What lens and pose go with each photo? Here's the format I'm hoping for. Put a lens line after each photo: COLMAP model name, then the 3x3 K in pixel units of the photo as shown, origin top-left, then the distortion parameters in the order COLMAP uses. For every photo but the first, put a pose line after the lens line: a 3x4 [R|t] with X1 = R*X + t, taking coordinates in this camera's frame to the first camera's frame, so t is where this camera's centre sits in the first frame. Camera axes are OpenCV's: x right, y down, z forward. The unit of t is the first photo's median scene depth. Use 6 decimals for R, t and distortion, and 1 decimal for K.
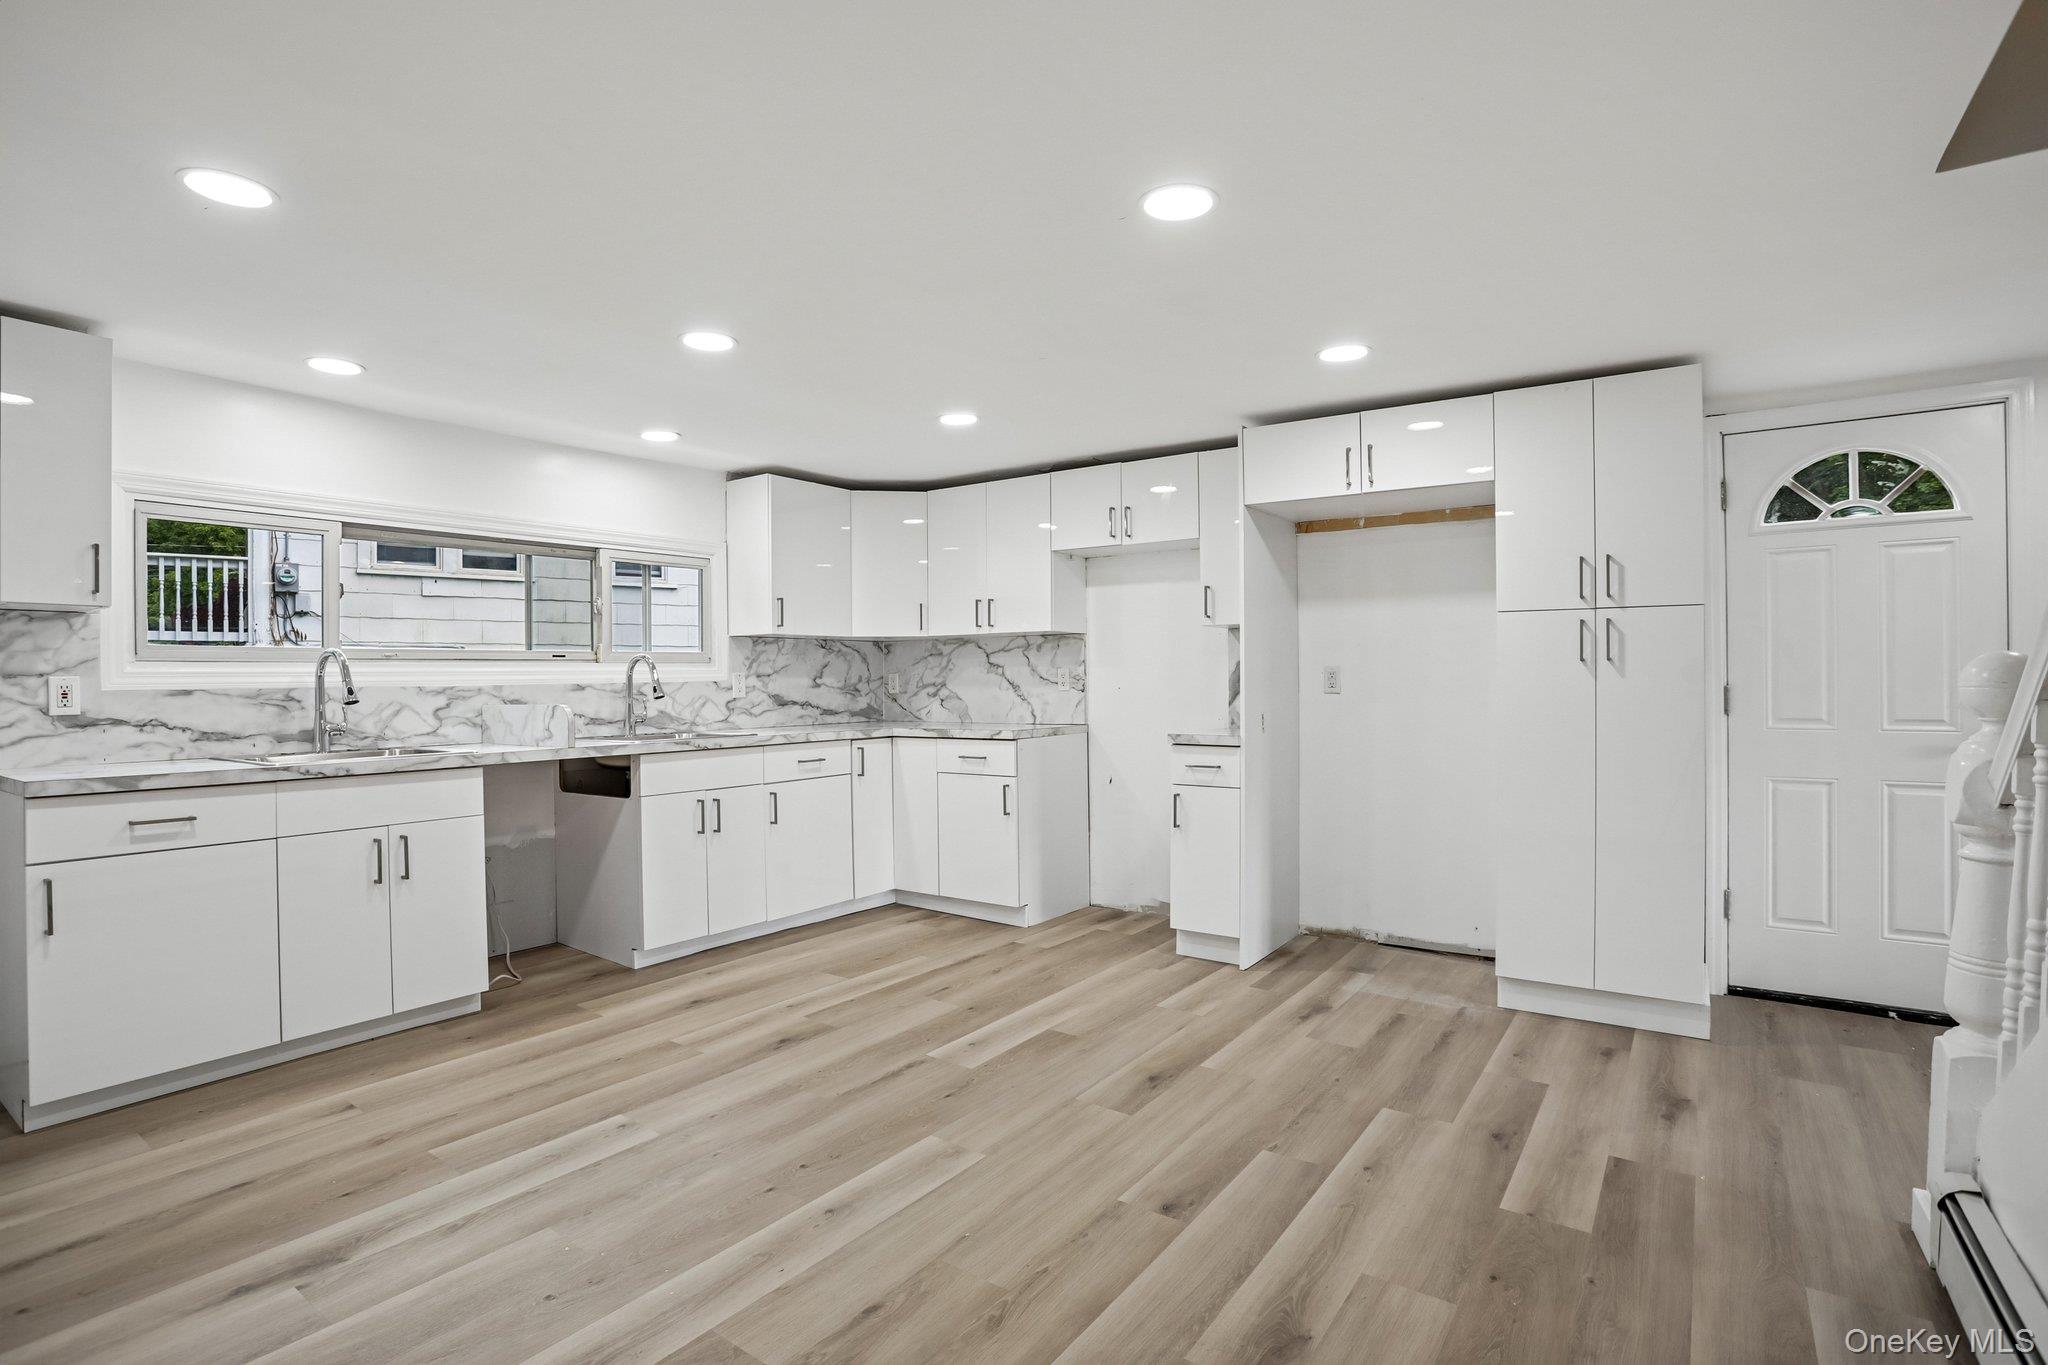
lens RADIAL K [[998.9, 0, 1016.1], [0, 998.9, 680.6], [0, 0, 1]] dist [-0.064609, 0.025875]
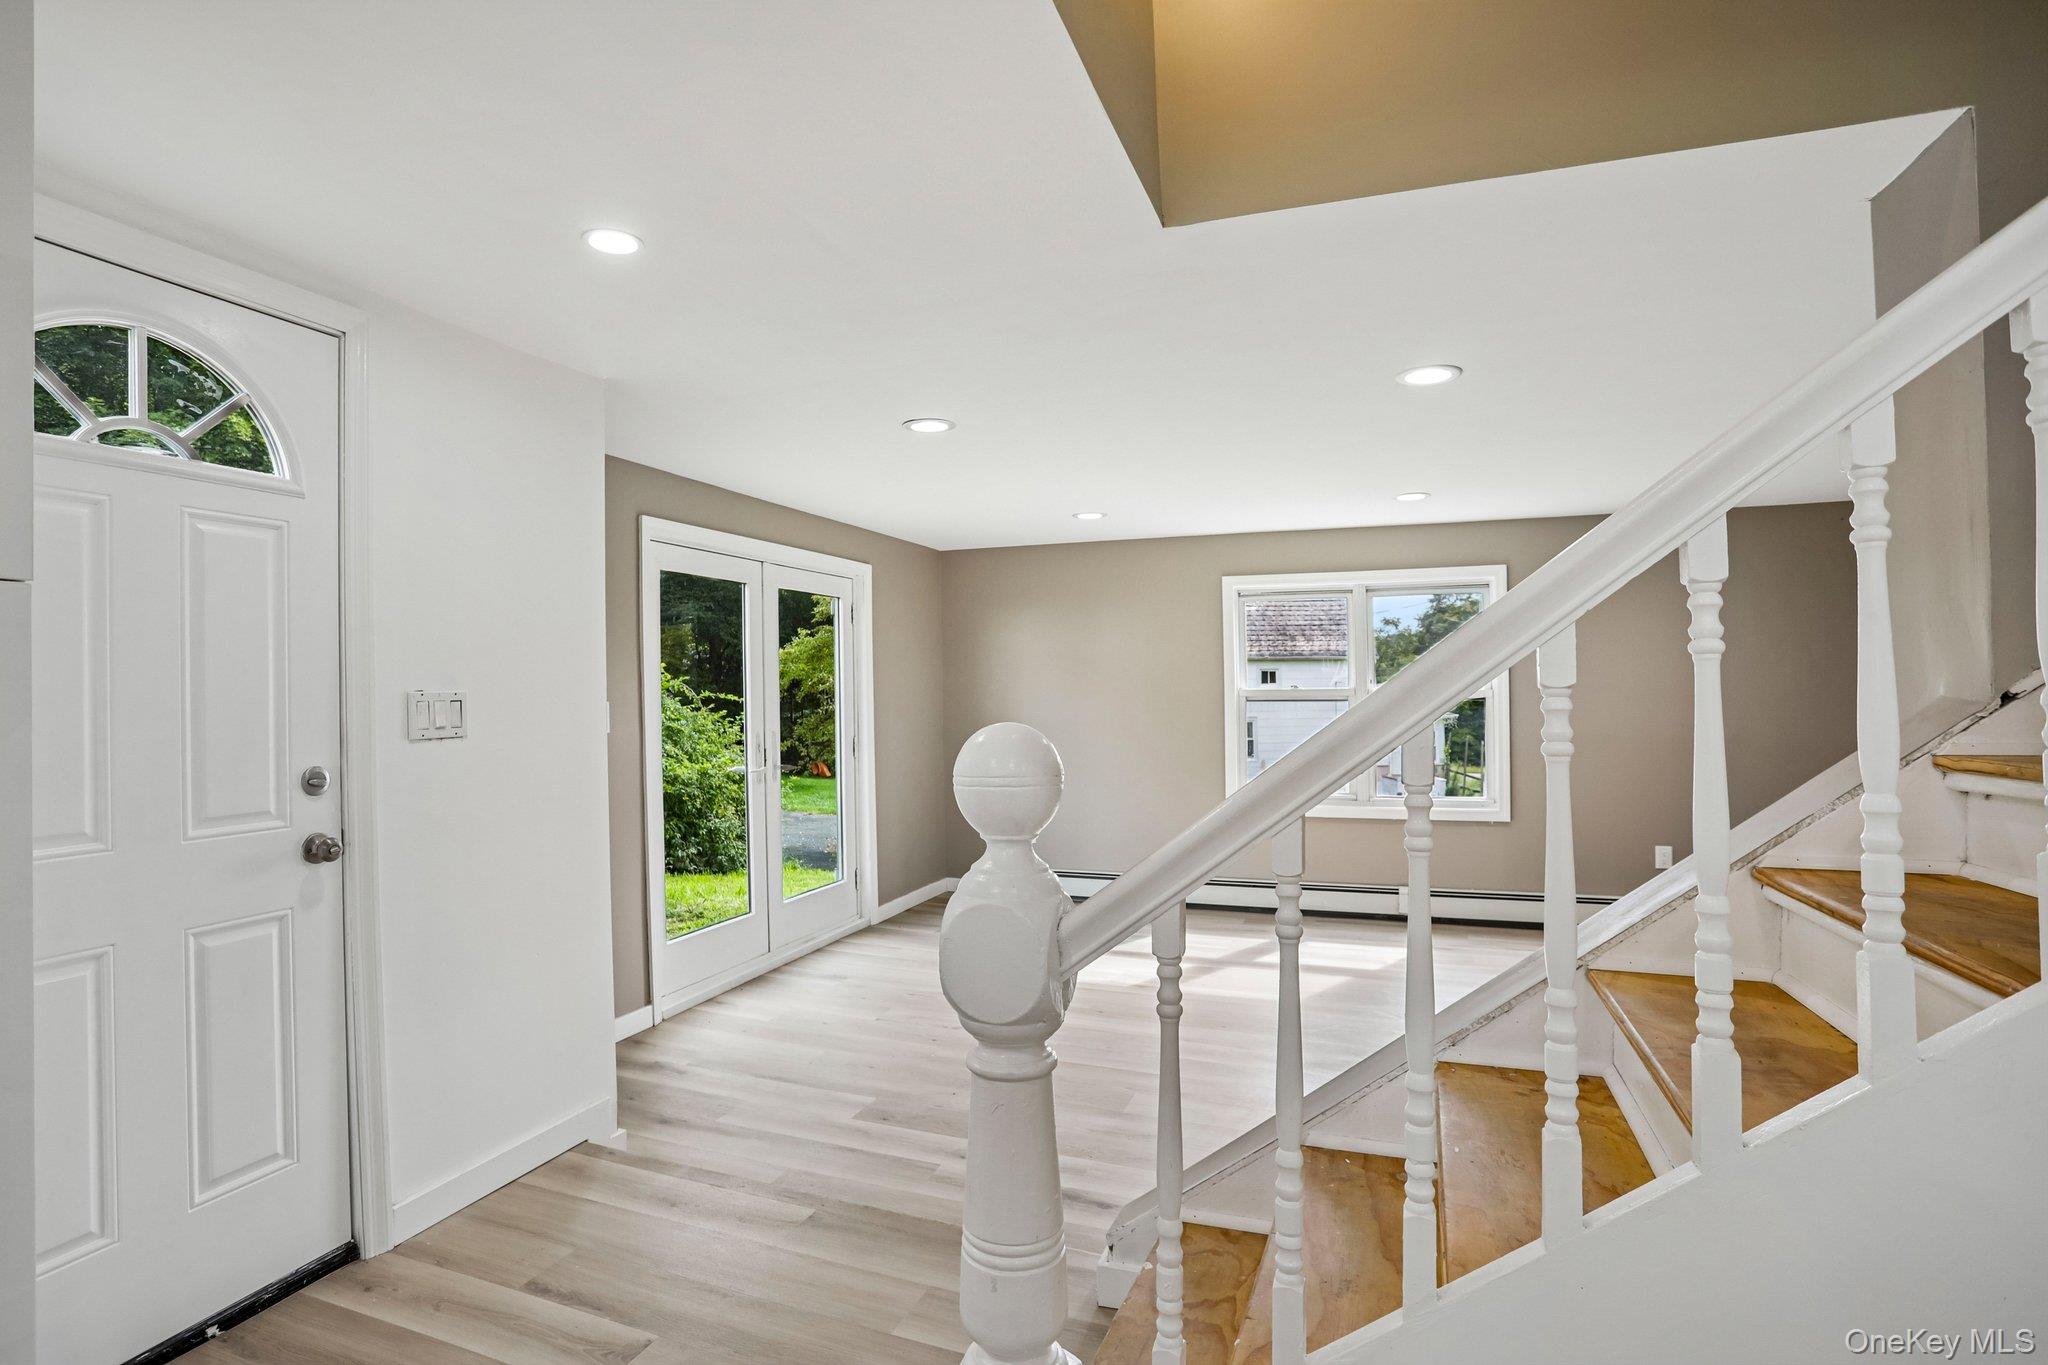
lens RADIAL K [[998.9, 0, 1016.1], [0, 998.9, 680.6], [0, 0, 1]] dist [-0.064609, 0.025875]
pose [[-0.246603, 0.015892, 0.968986, 0.202847], [0.012880, 0.999831, -0.013120, -0.024883], [-0.969031, 0.009245, -0.246766, 0.589957]]
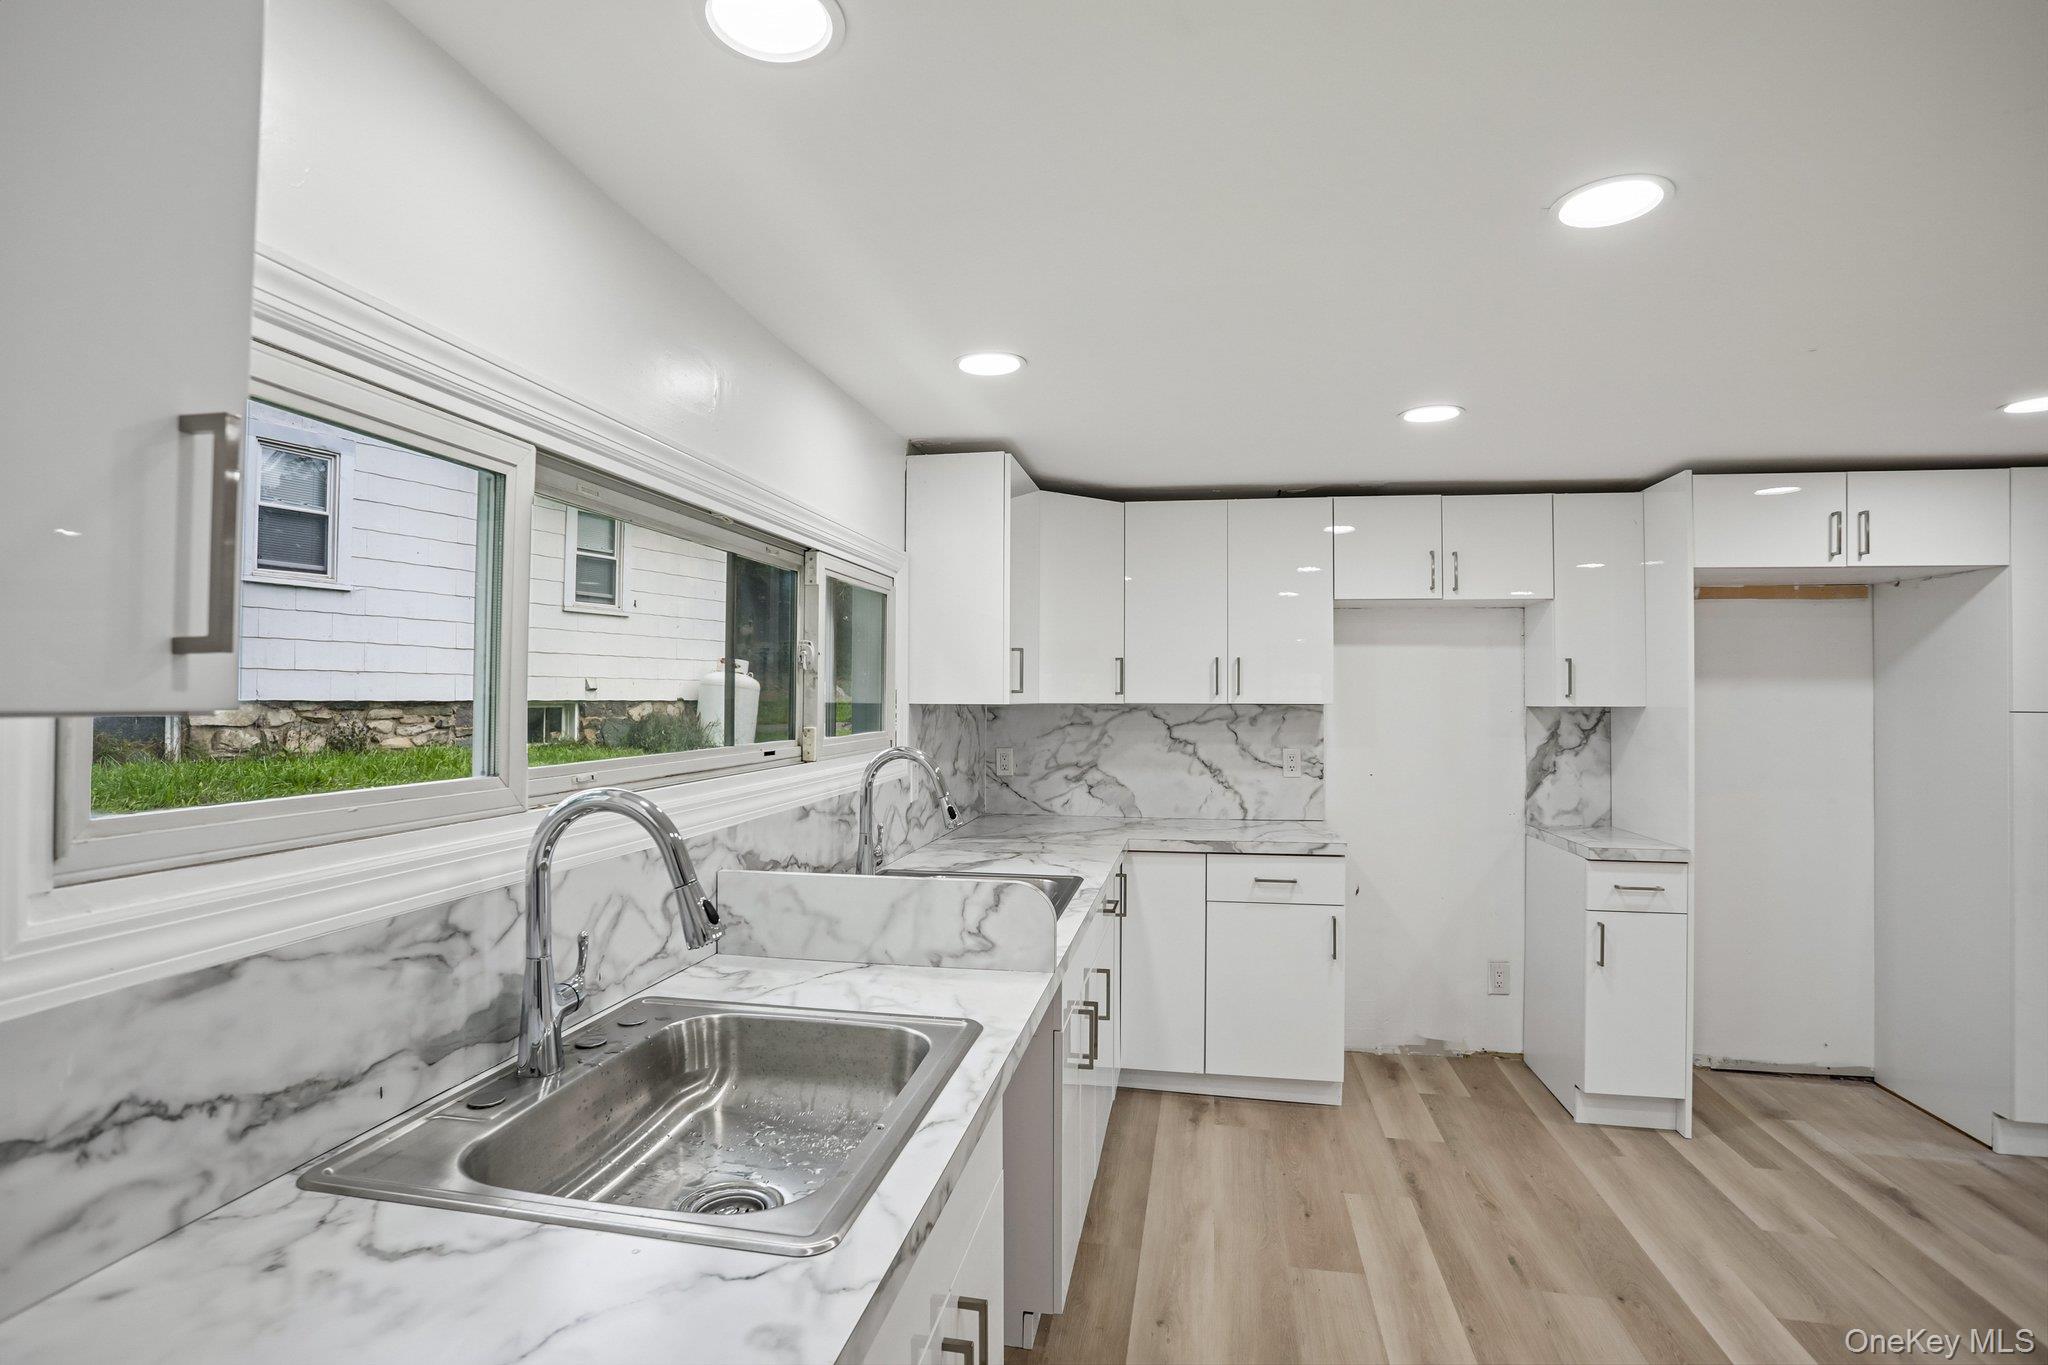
lens RADIAL K [[987.3, 0, 1010.9], [0, 987.3, 689.5], [0, 0, 1]] dist [-0.061082, 0.023517]
pose [[0.911779, 0.017610, 0.410303, -0.639275], [-0.012269, 0.999802, -0.015646, -0.059524], [-0.410498, 0.009232, 0.911815, 0.538952]]
